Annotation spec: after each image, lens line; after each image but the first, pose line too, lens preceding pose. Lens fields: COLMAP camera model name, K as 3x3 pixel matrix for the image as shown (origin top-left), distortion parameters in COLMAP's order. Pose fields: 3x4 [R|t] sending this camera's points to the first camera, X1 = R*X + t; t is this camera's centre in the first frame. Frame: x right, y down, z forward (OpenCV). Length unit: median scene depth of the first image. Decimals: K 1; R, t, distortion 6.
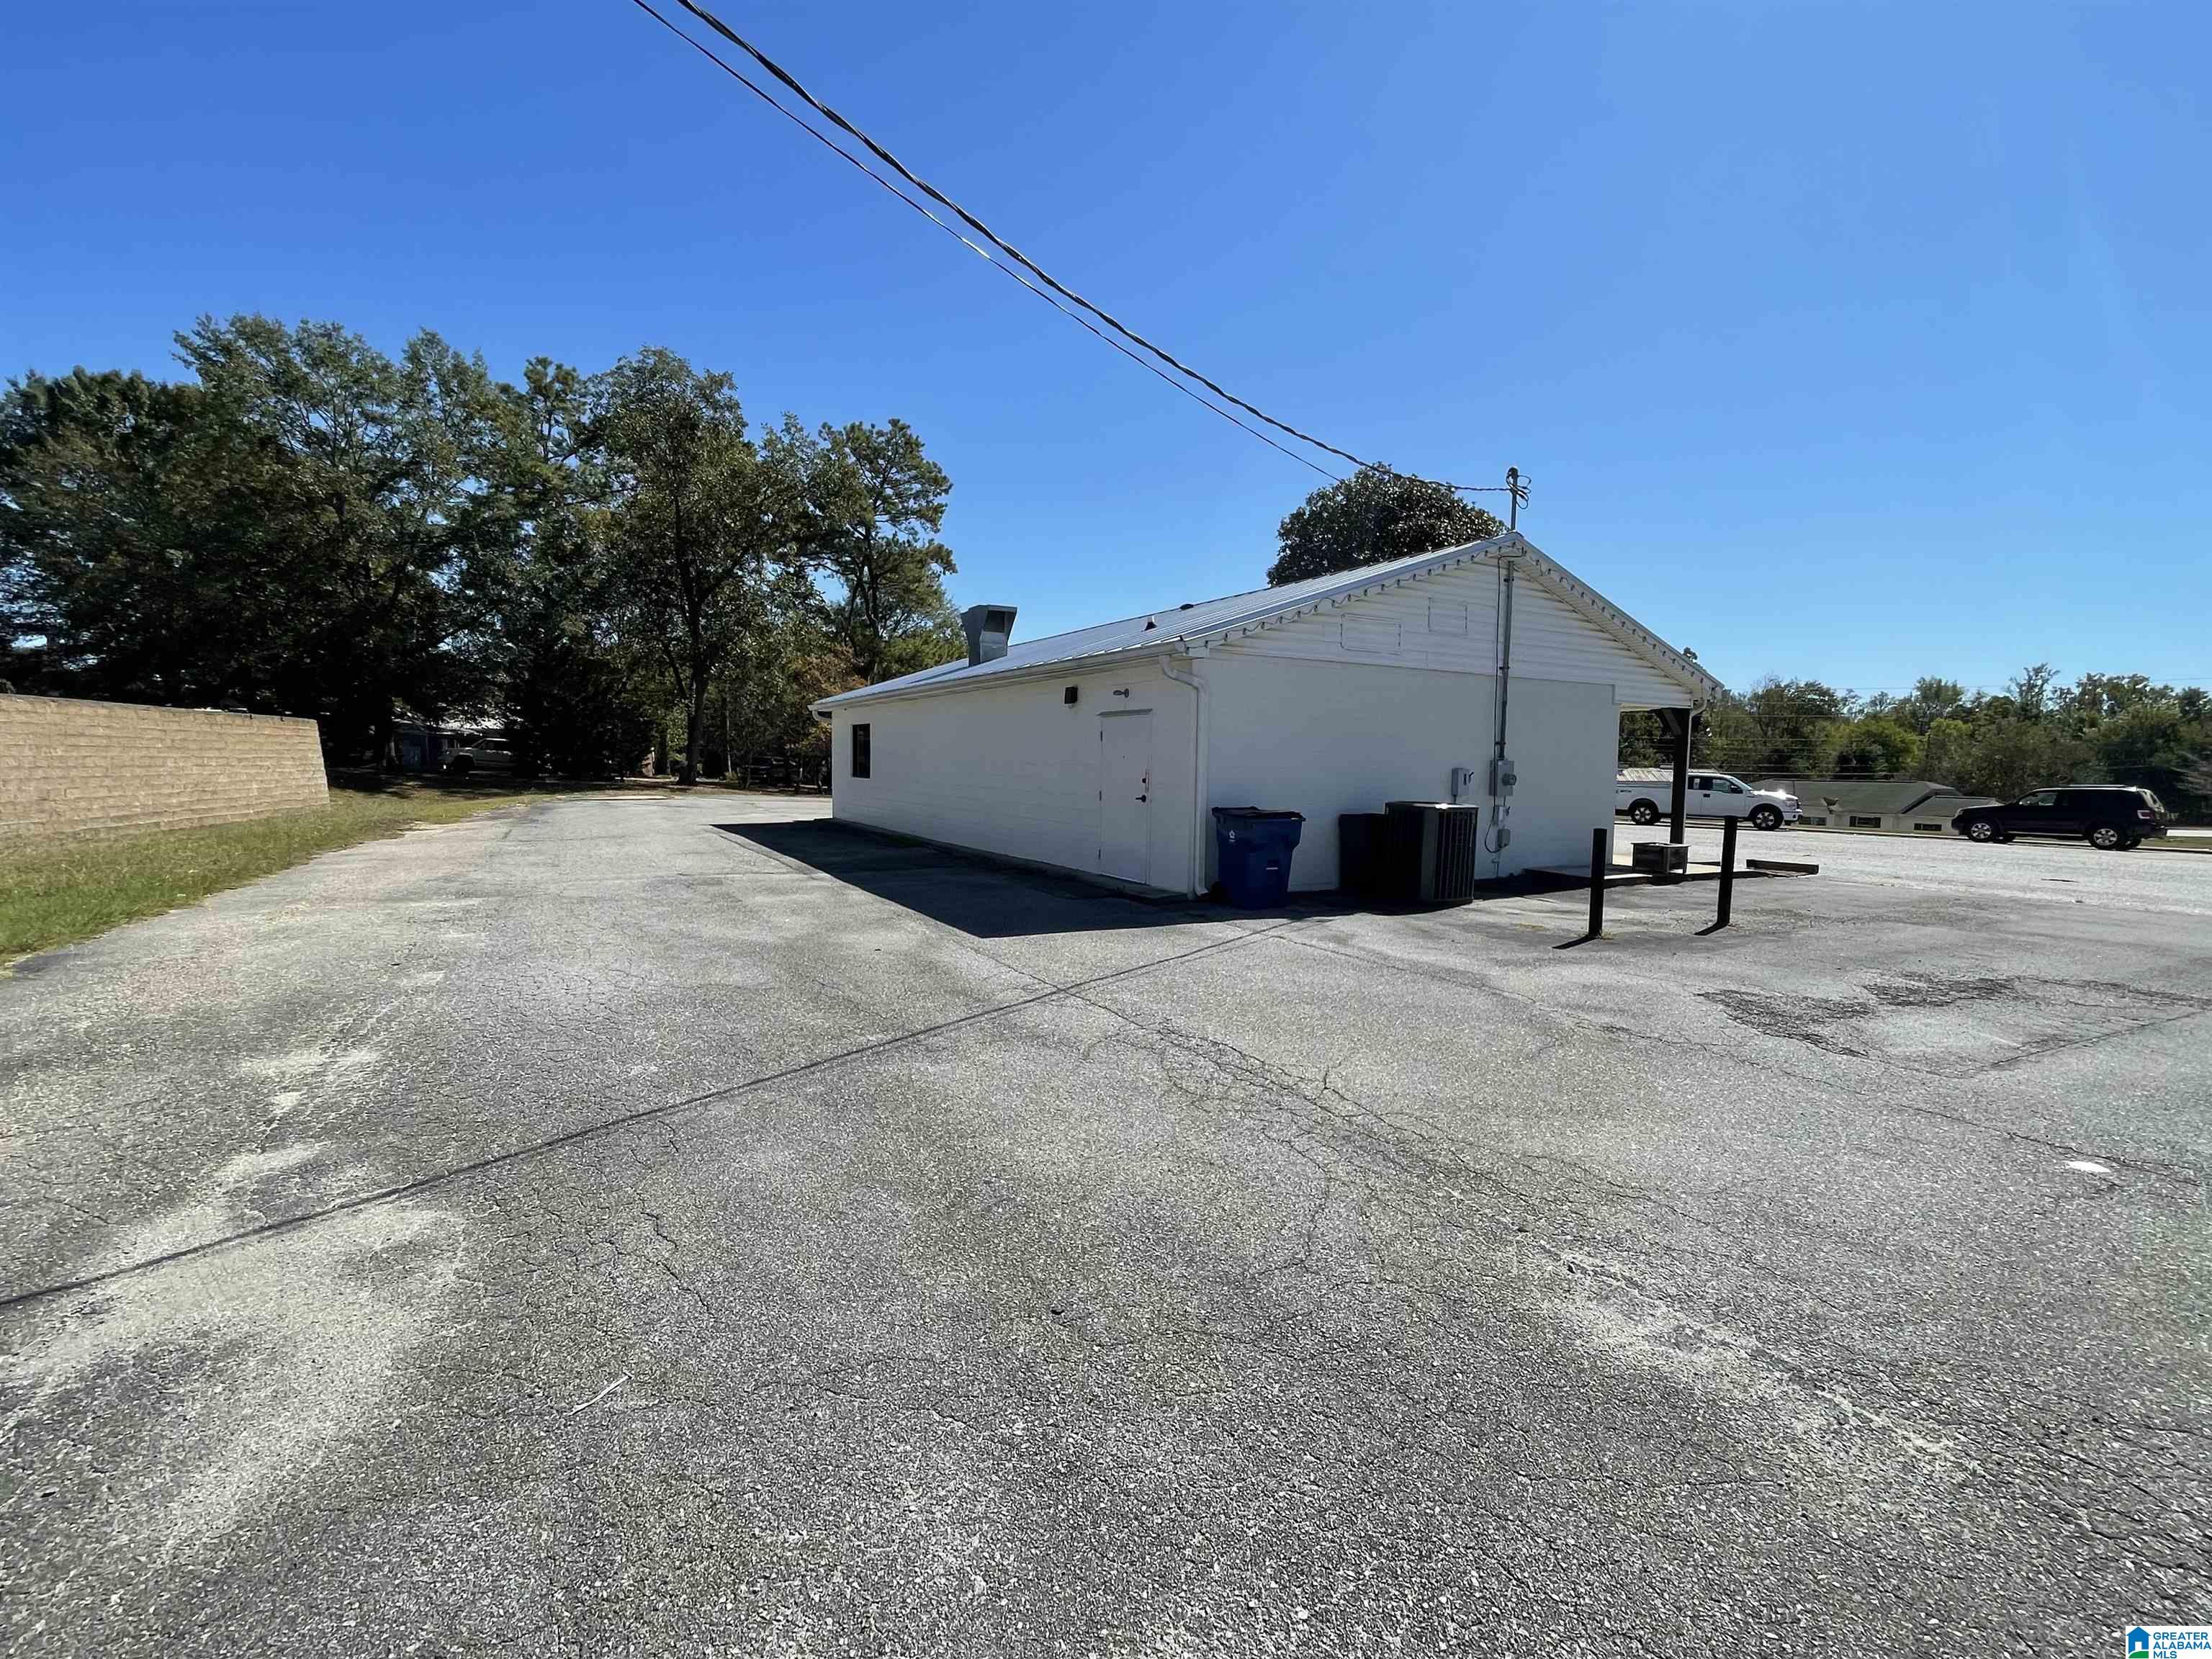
lens RADIAL K [[963.3, 0, 1103.0], [0, 963.3, 829.4], [0, 0, 1]] dist [0.002710, 0.000065]
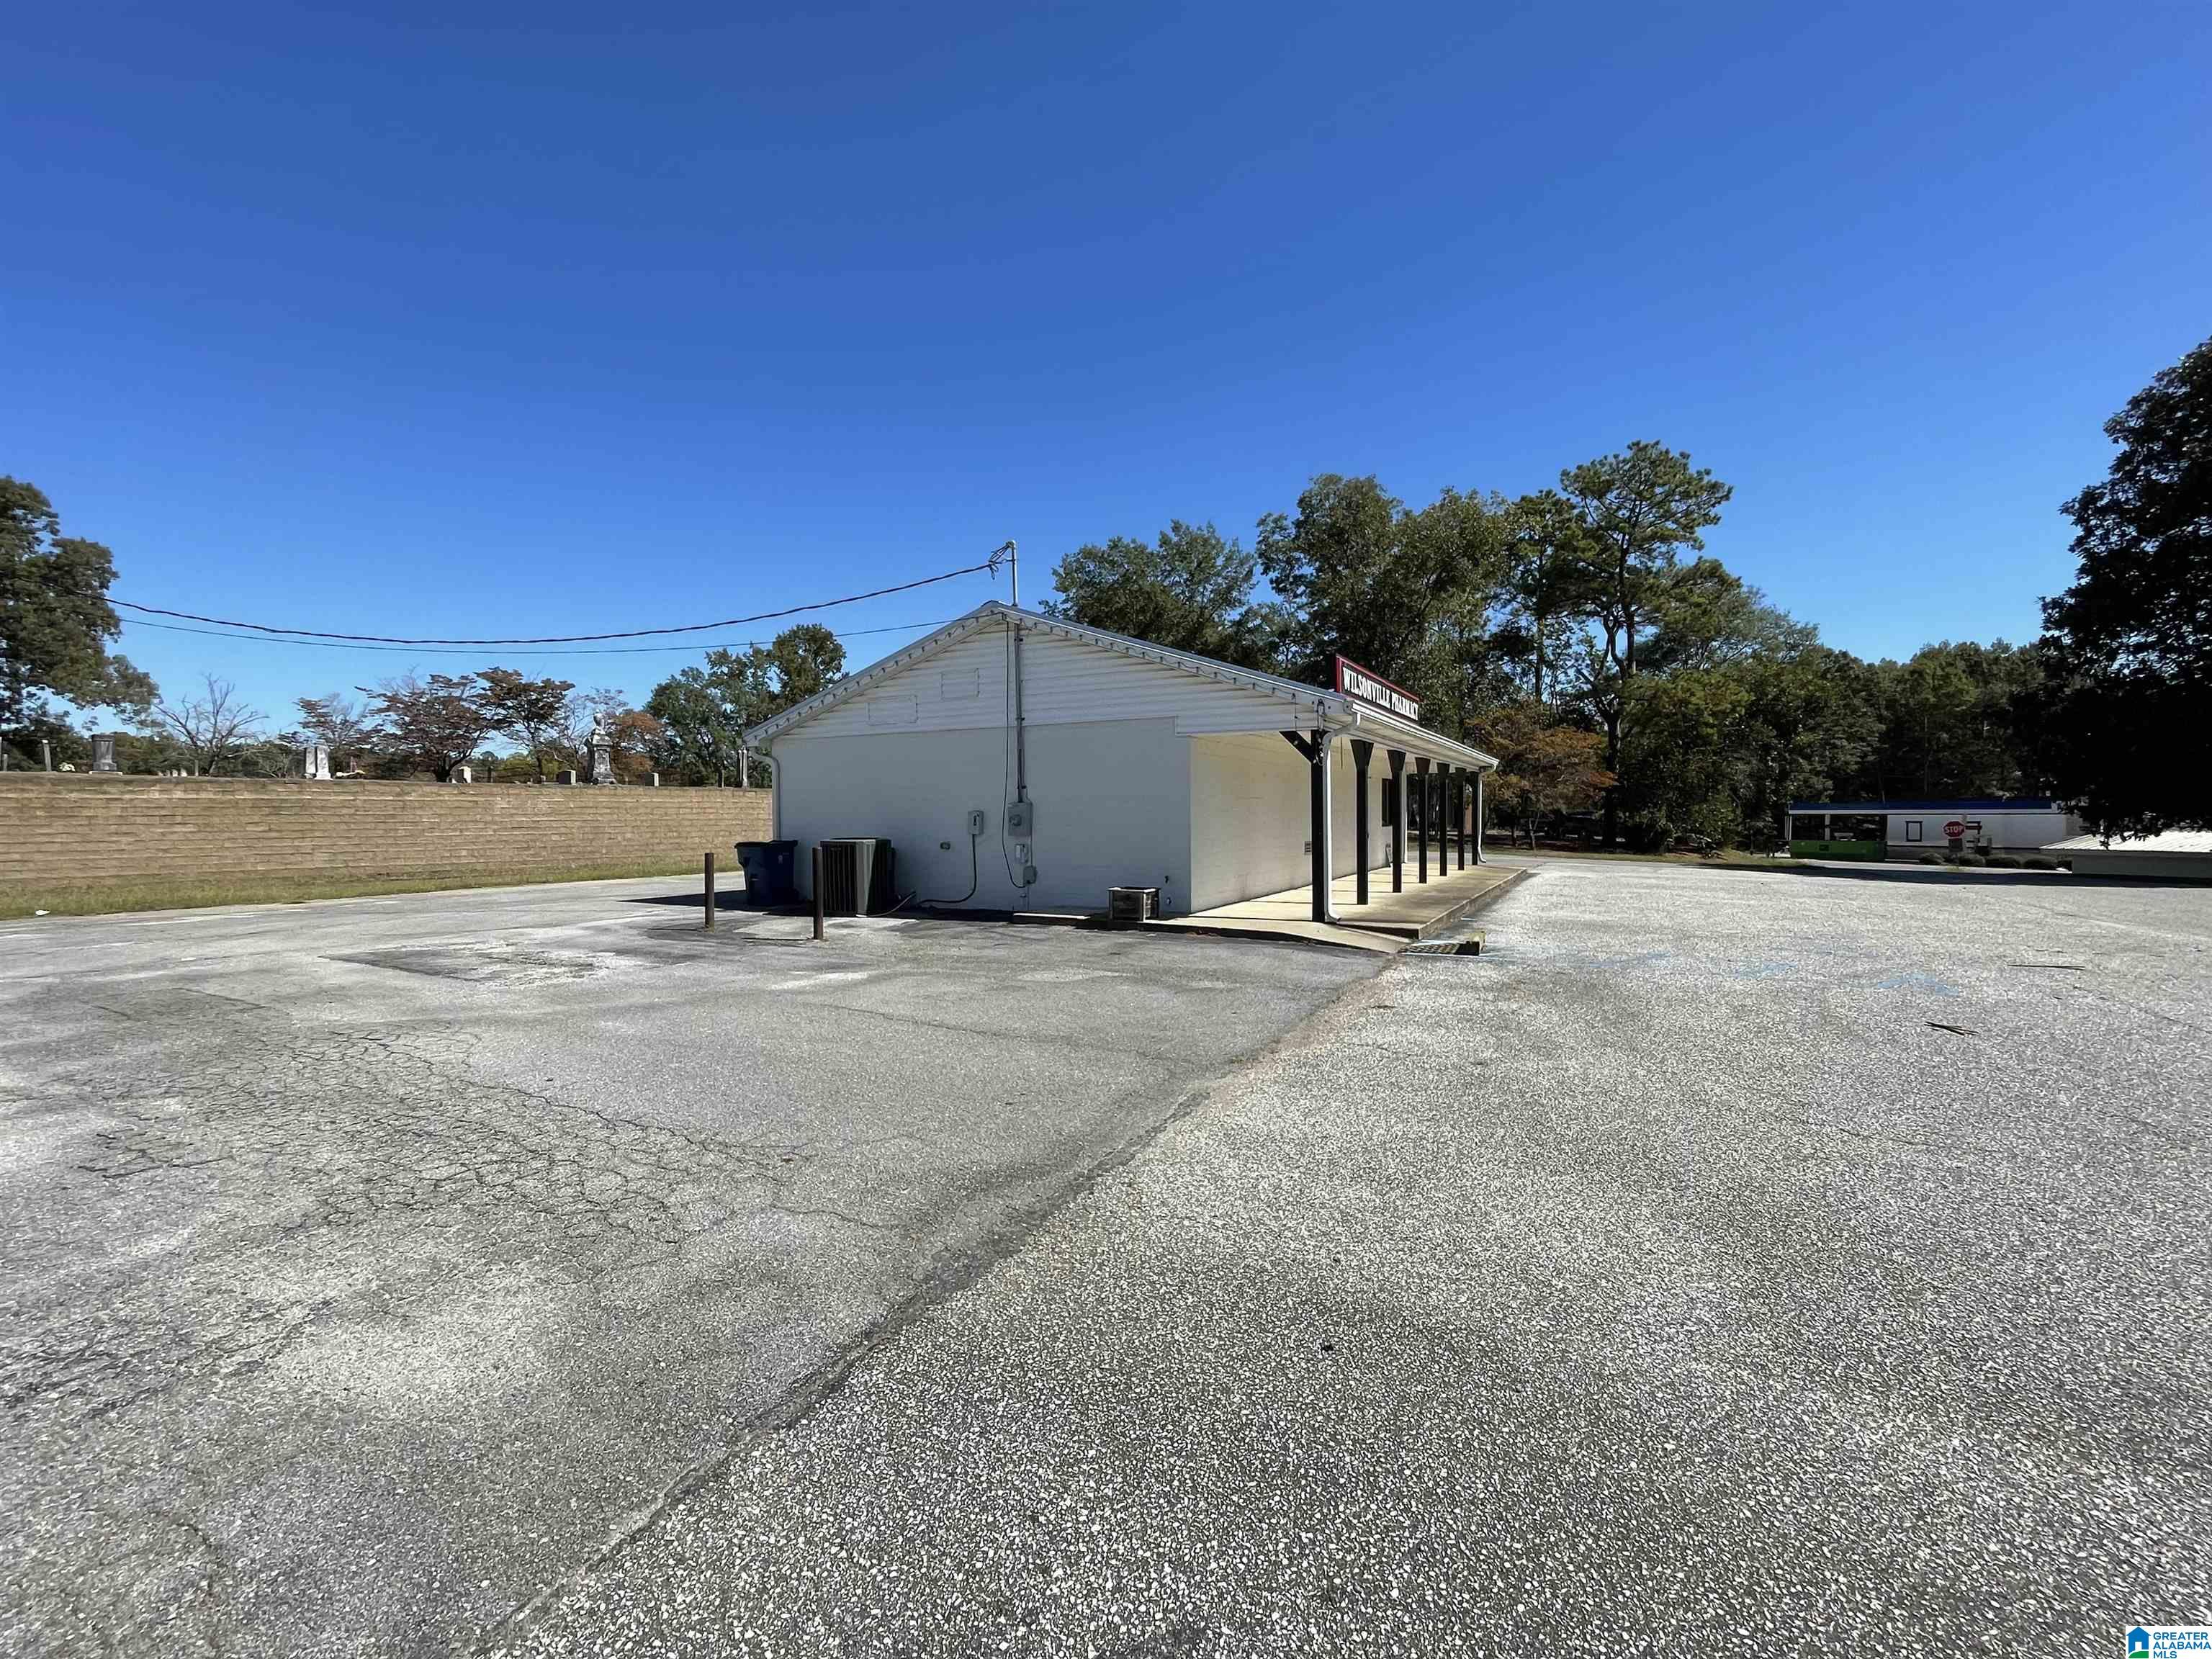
lens RADIAL K [[963.3, 0, 1102.7], [0, 963.3, 825.6], [0, 0, 1]] dist [0.002710, 0.000065]
pose [[0.524095, -0.005291, -0.851644, 1.389168], [-0.048975, 0.998139, -0.036340, -0.010699], [0.850251, 0.060755, 0.522860, 0.510560]]
